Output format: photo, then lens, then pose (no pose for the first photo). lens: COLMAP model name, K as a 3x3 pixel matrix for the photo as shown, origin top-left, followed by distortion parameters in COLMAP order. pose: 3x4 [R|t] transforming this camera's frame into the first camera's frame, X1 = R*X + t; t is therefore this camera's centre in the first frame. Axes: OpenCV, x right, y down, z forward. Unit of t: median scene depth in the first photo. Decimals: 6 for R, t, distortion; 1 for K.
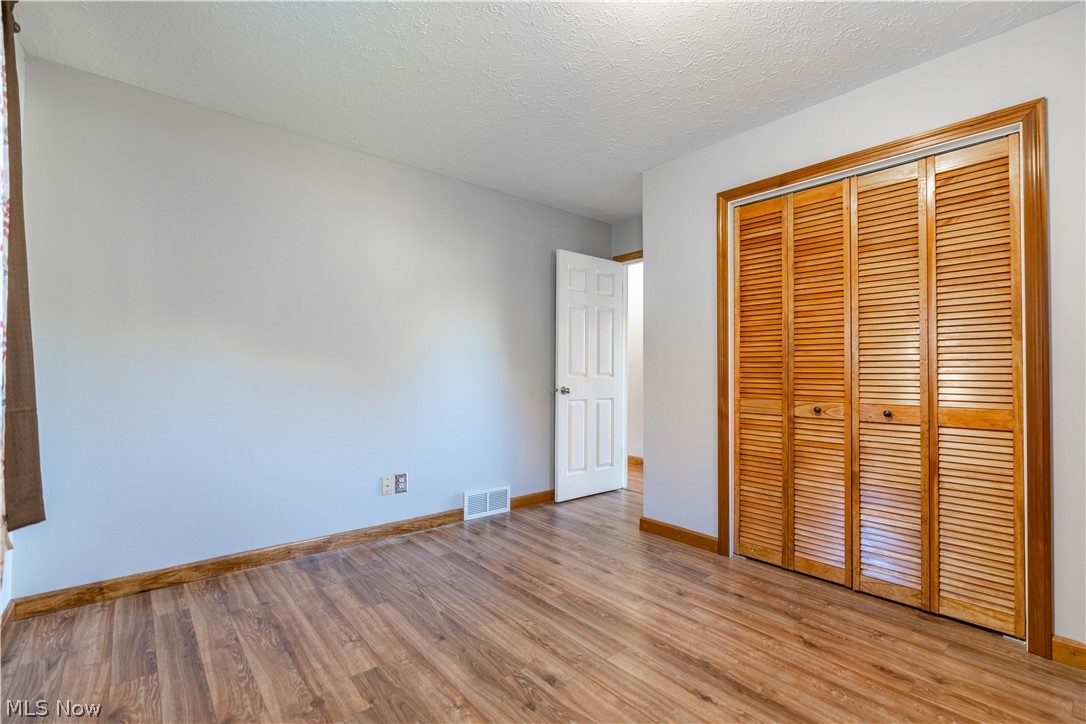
lens RADIAL K [[475.2, 0, 543.5], [0, 475.2, 364.4], [0, 0, 1]] dist [-0.005933, -0.000026]
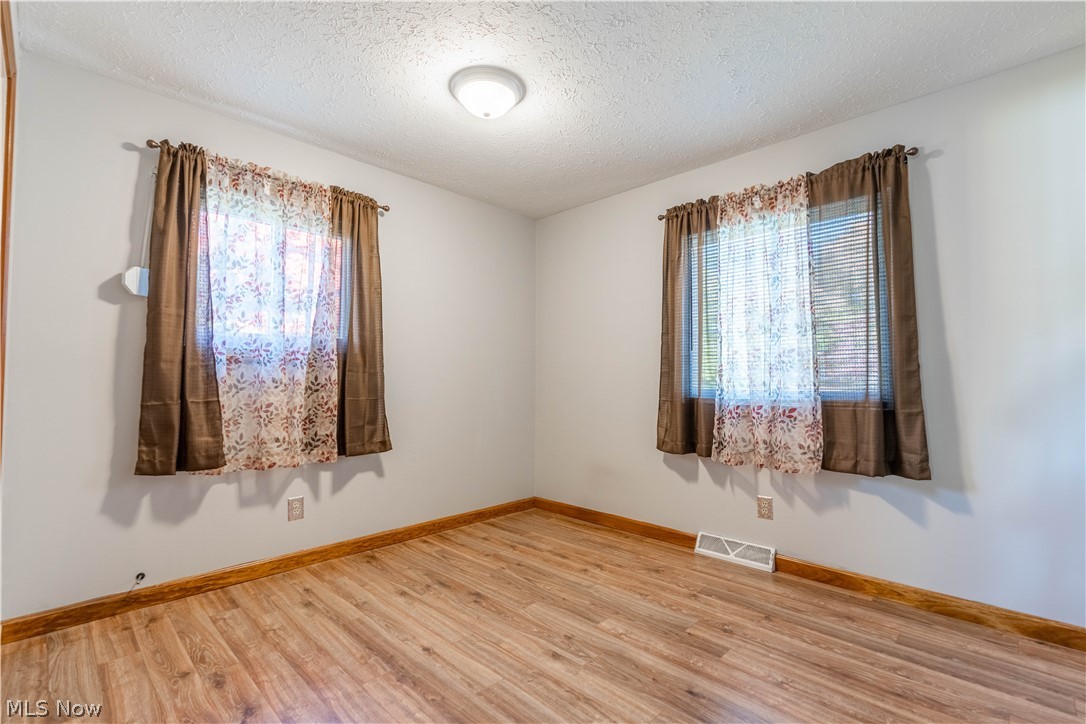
lens RADIAL K [[475.2, 0, 542.1], [0, 475.2, 363.9], [0, 0, 1]] dist [-0.005933, -0.000026]
pose [[-0.995406, -0.011752, -0.095021, 0.158873], [-0.006850, 0.998636, -0.051752, 0.034165], [0.095500, -0.050863, -0.994129, 2.083385]]
